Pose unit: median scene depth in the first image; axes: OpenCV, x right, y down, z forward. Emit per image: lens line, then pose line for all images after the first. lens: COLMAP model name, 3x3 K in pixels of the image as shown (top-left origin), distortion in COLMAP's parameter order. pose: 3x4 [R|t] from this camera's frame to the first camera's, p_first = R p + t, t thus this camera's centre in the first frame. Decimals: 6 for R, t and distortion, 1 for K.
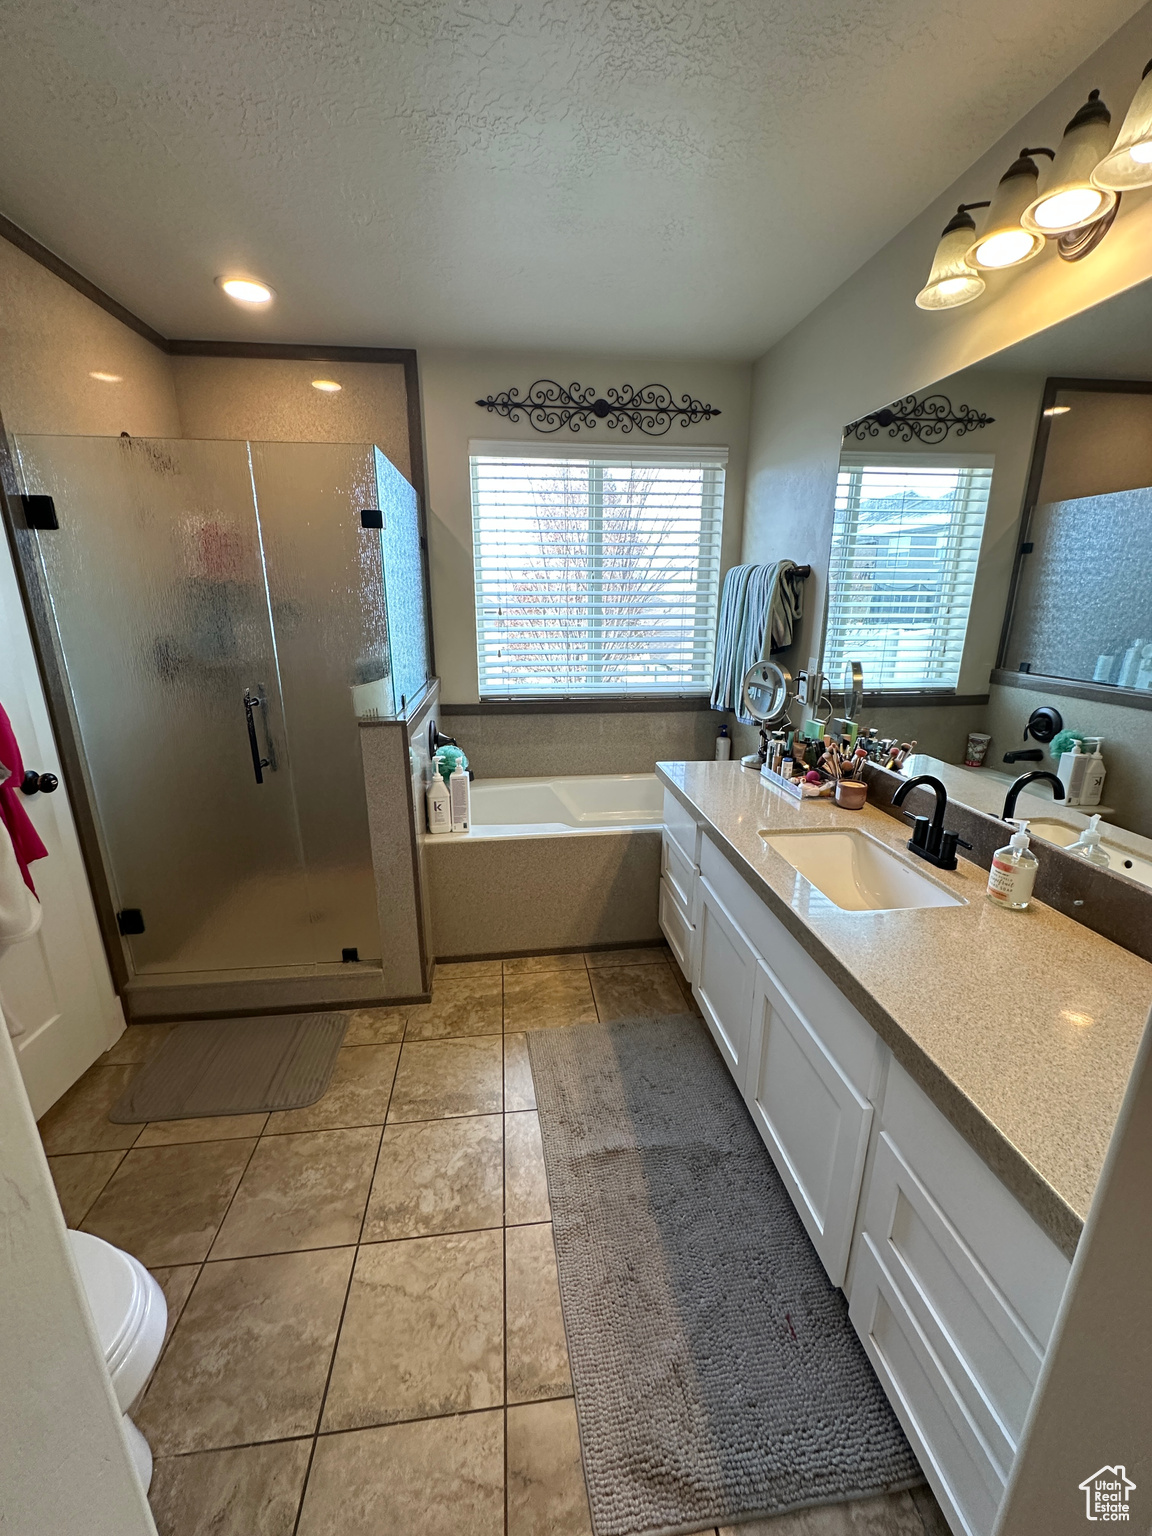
lens RADIAL K [[610.8, 0, 577.1], [0, 610.8, 772.1], [0, 0, 1]] dist [-0.002549, 0.001078]
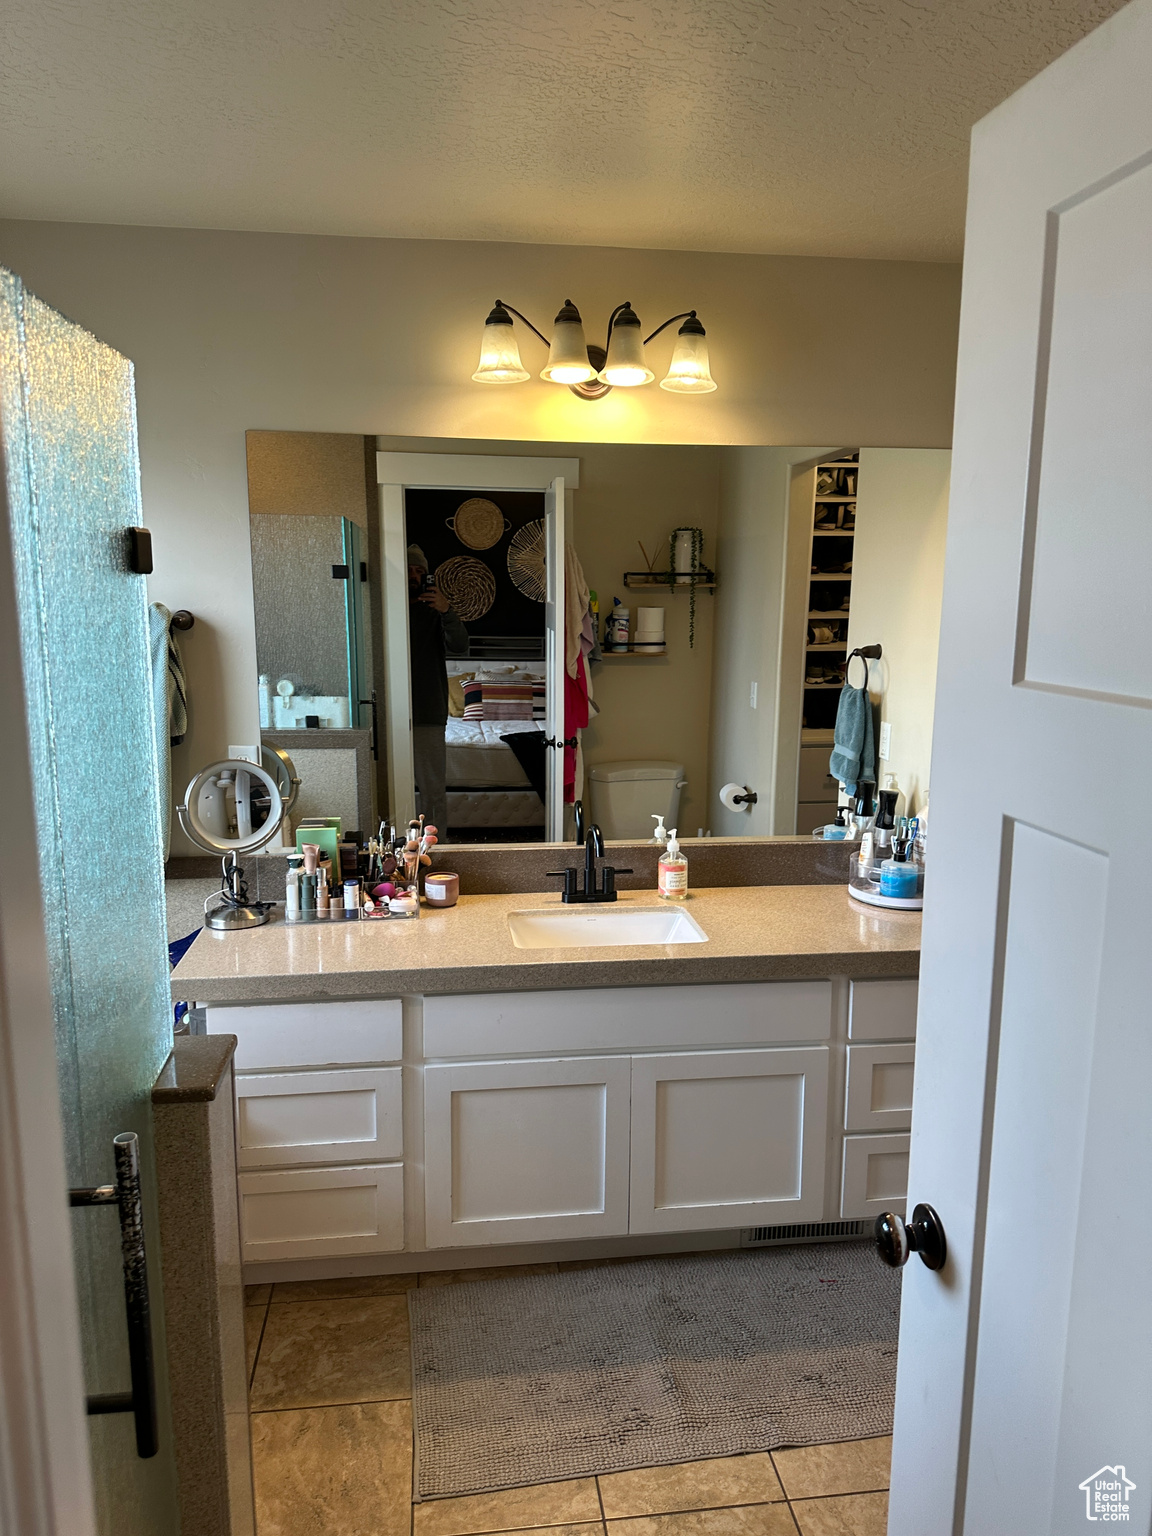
lens RADIAL K [[1086.7, 0, 583.7], [0, 1086.7, 774.9], [0, 0, 1]] dist [0.062827, -0.053546]
pose [[-0.017579, -0.168211, 0.985594, -1.260519], [0.267183, 0.949109, 0.166750, -0.391605], [-0.963486, 0.266265, 0.028259, 0.921713]]
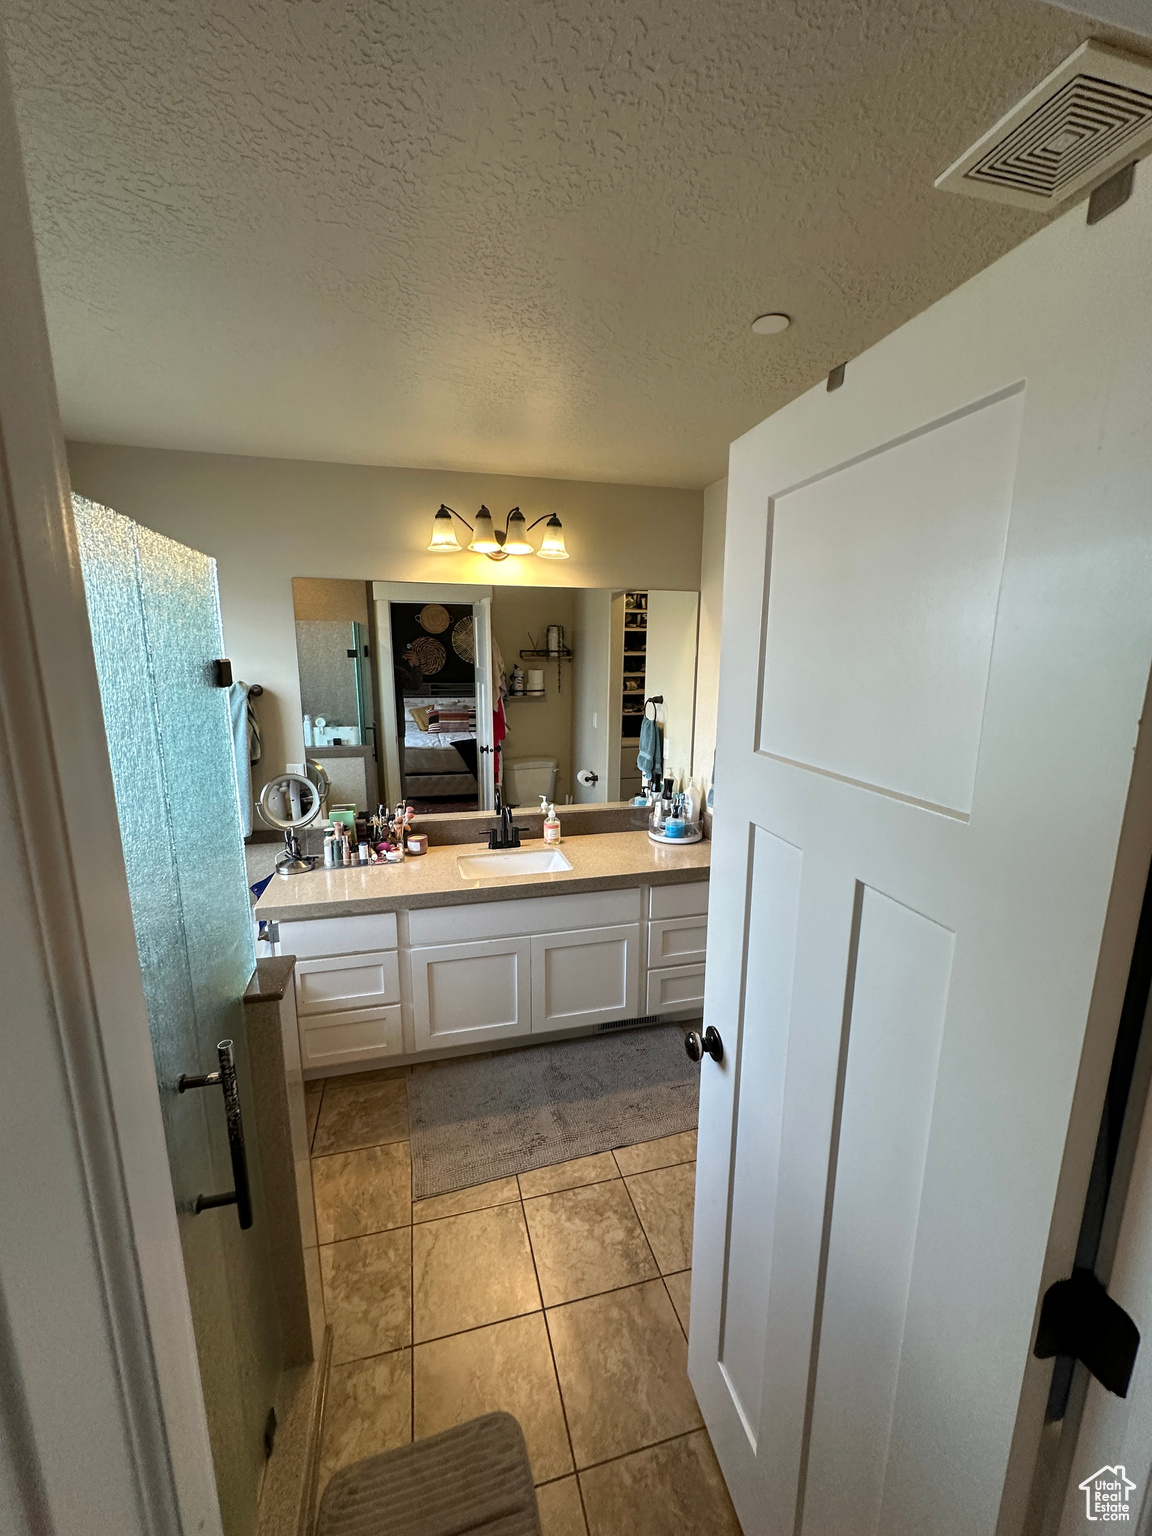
lens RADIAL K [[610.8, 0, 576.8], [0, 610.8, 762.6], [0, 0, 1]] dist [-0.002549, 0.001078]
pose [[-0.144680, -0.184790, 0.972070, -1.225870], [0.266893, 0.938706, 0.218171, -0.452793], [-0.952804, 0.291004, -0.086493, 0.900716]]
